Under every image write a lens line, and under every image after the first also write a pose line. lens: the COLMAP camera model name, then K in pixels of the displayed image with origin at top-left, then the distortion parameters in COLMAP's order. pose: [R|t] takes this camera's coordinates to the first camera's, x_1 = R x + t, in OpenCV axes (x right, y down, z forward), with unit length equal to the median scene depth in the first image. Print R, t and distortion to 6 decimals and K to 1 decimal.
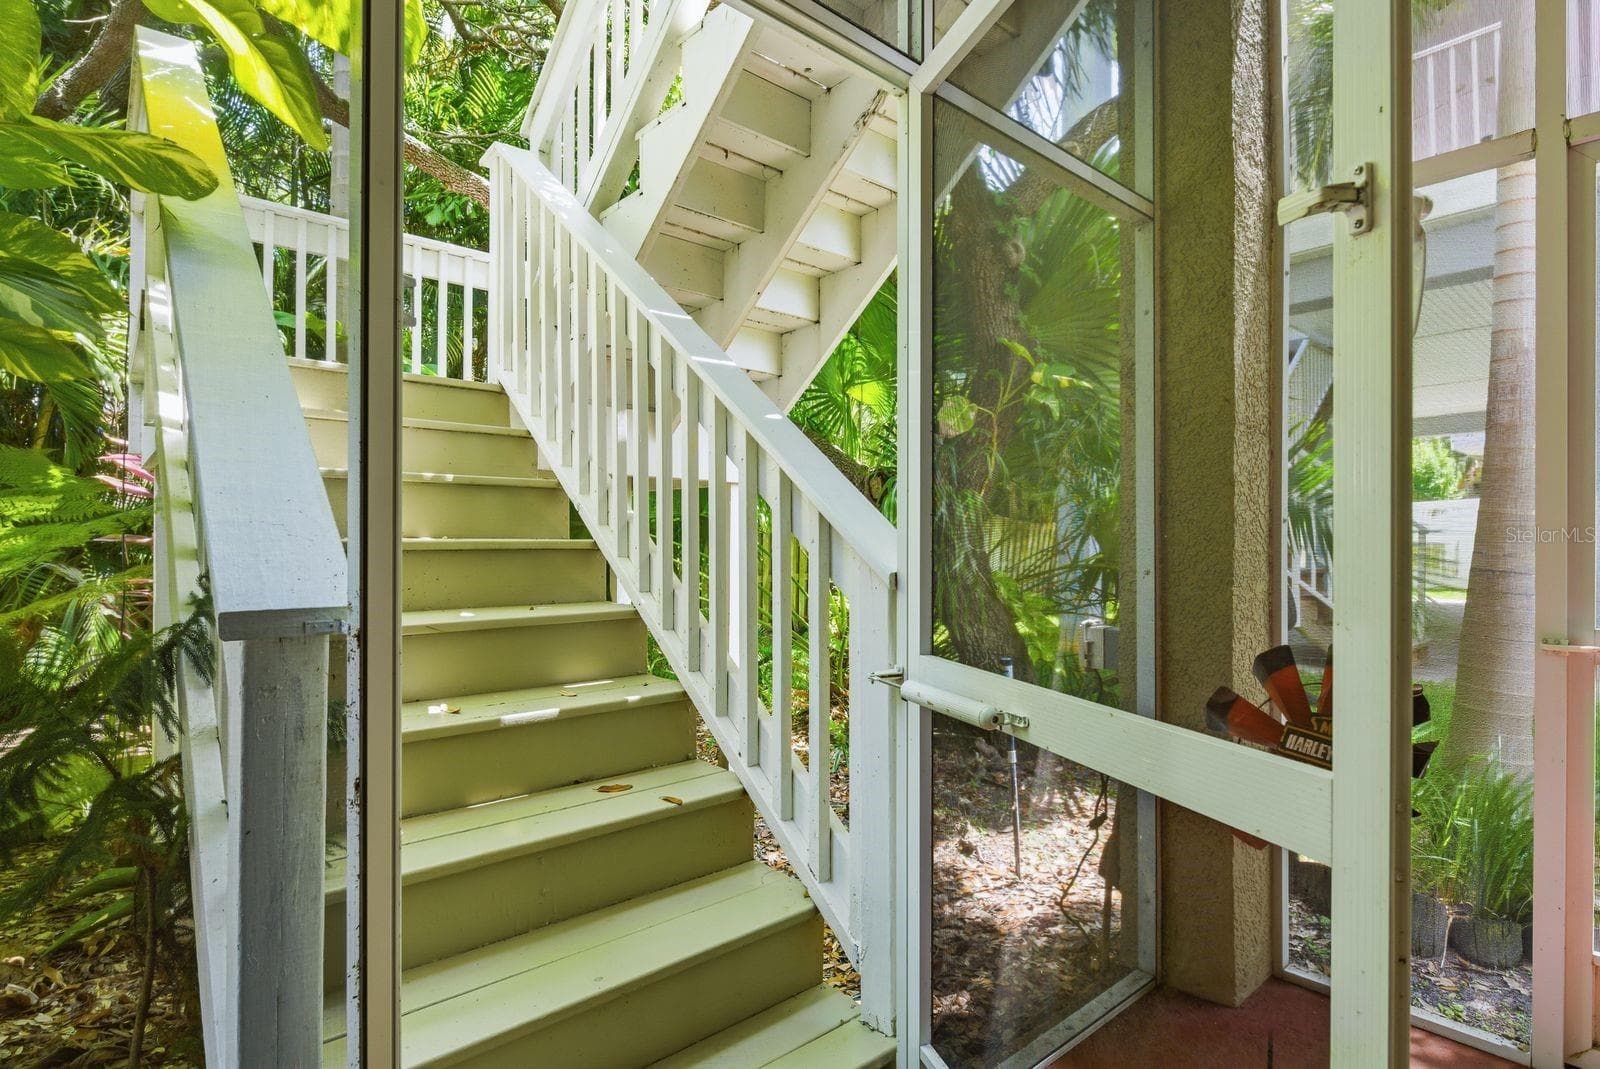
lens RADIAL K [[846.4, 0, 802.7], [0, 846.4, 547.5], [0, 0, 1]] dist [0.000166, 0.000431]
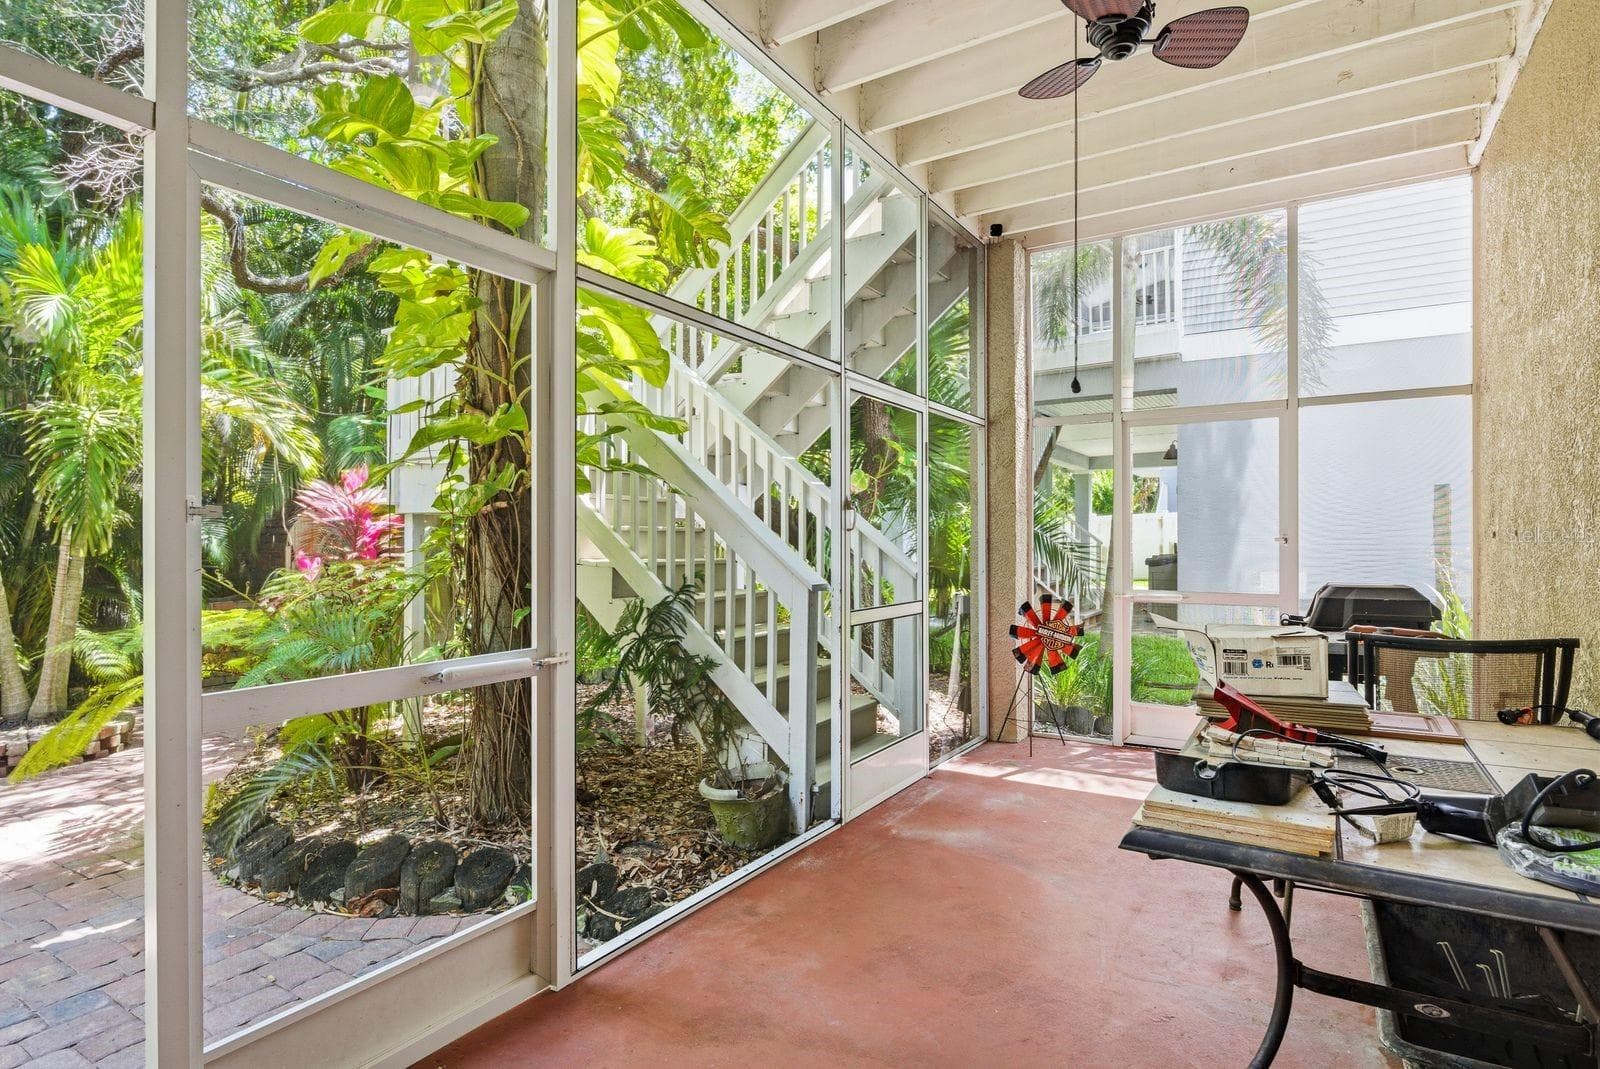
lens RADIAL K [[846.4, 0, 802.7], [0, 846.4, 547.5], [0, 0, 1]] dist [0.000166, 0.000431]
pose [[0.962274, 0.002879, 0.272066, -0.401656], [-0.002918, 0.999996, -0.000263, -0.018974], [-0.272066, -0.000541, 0.962279, -0.642936]]
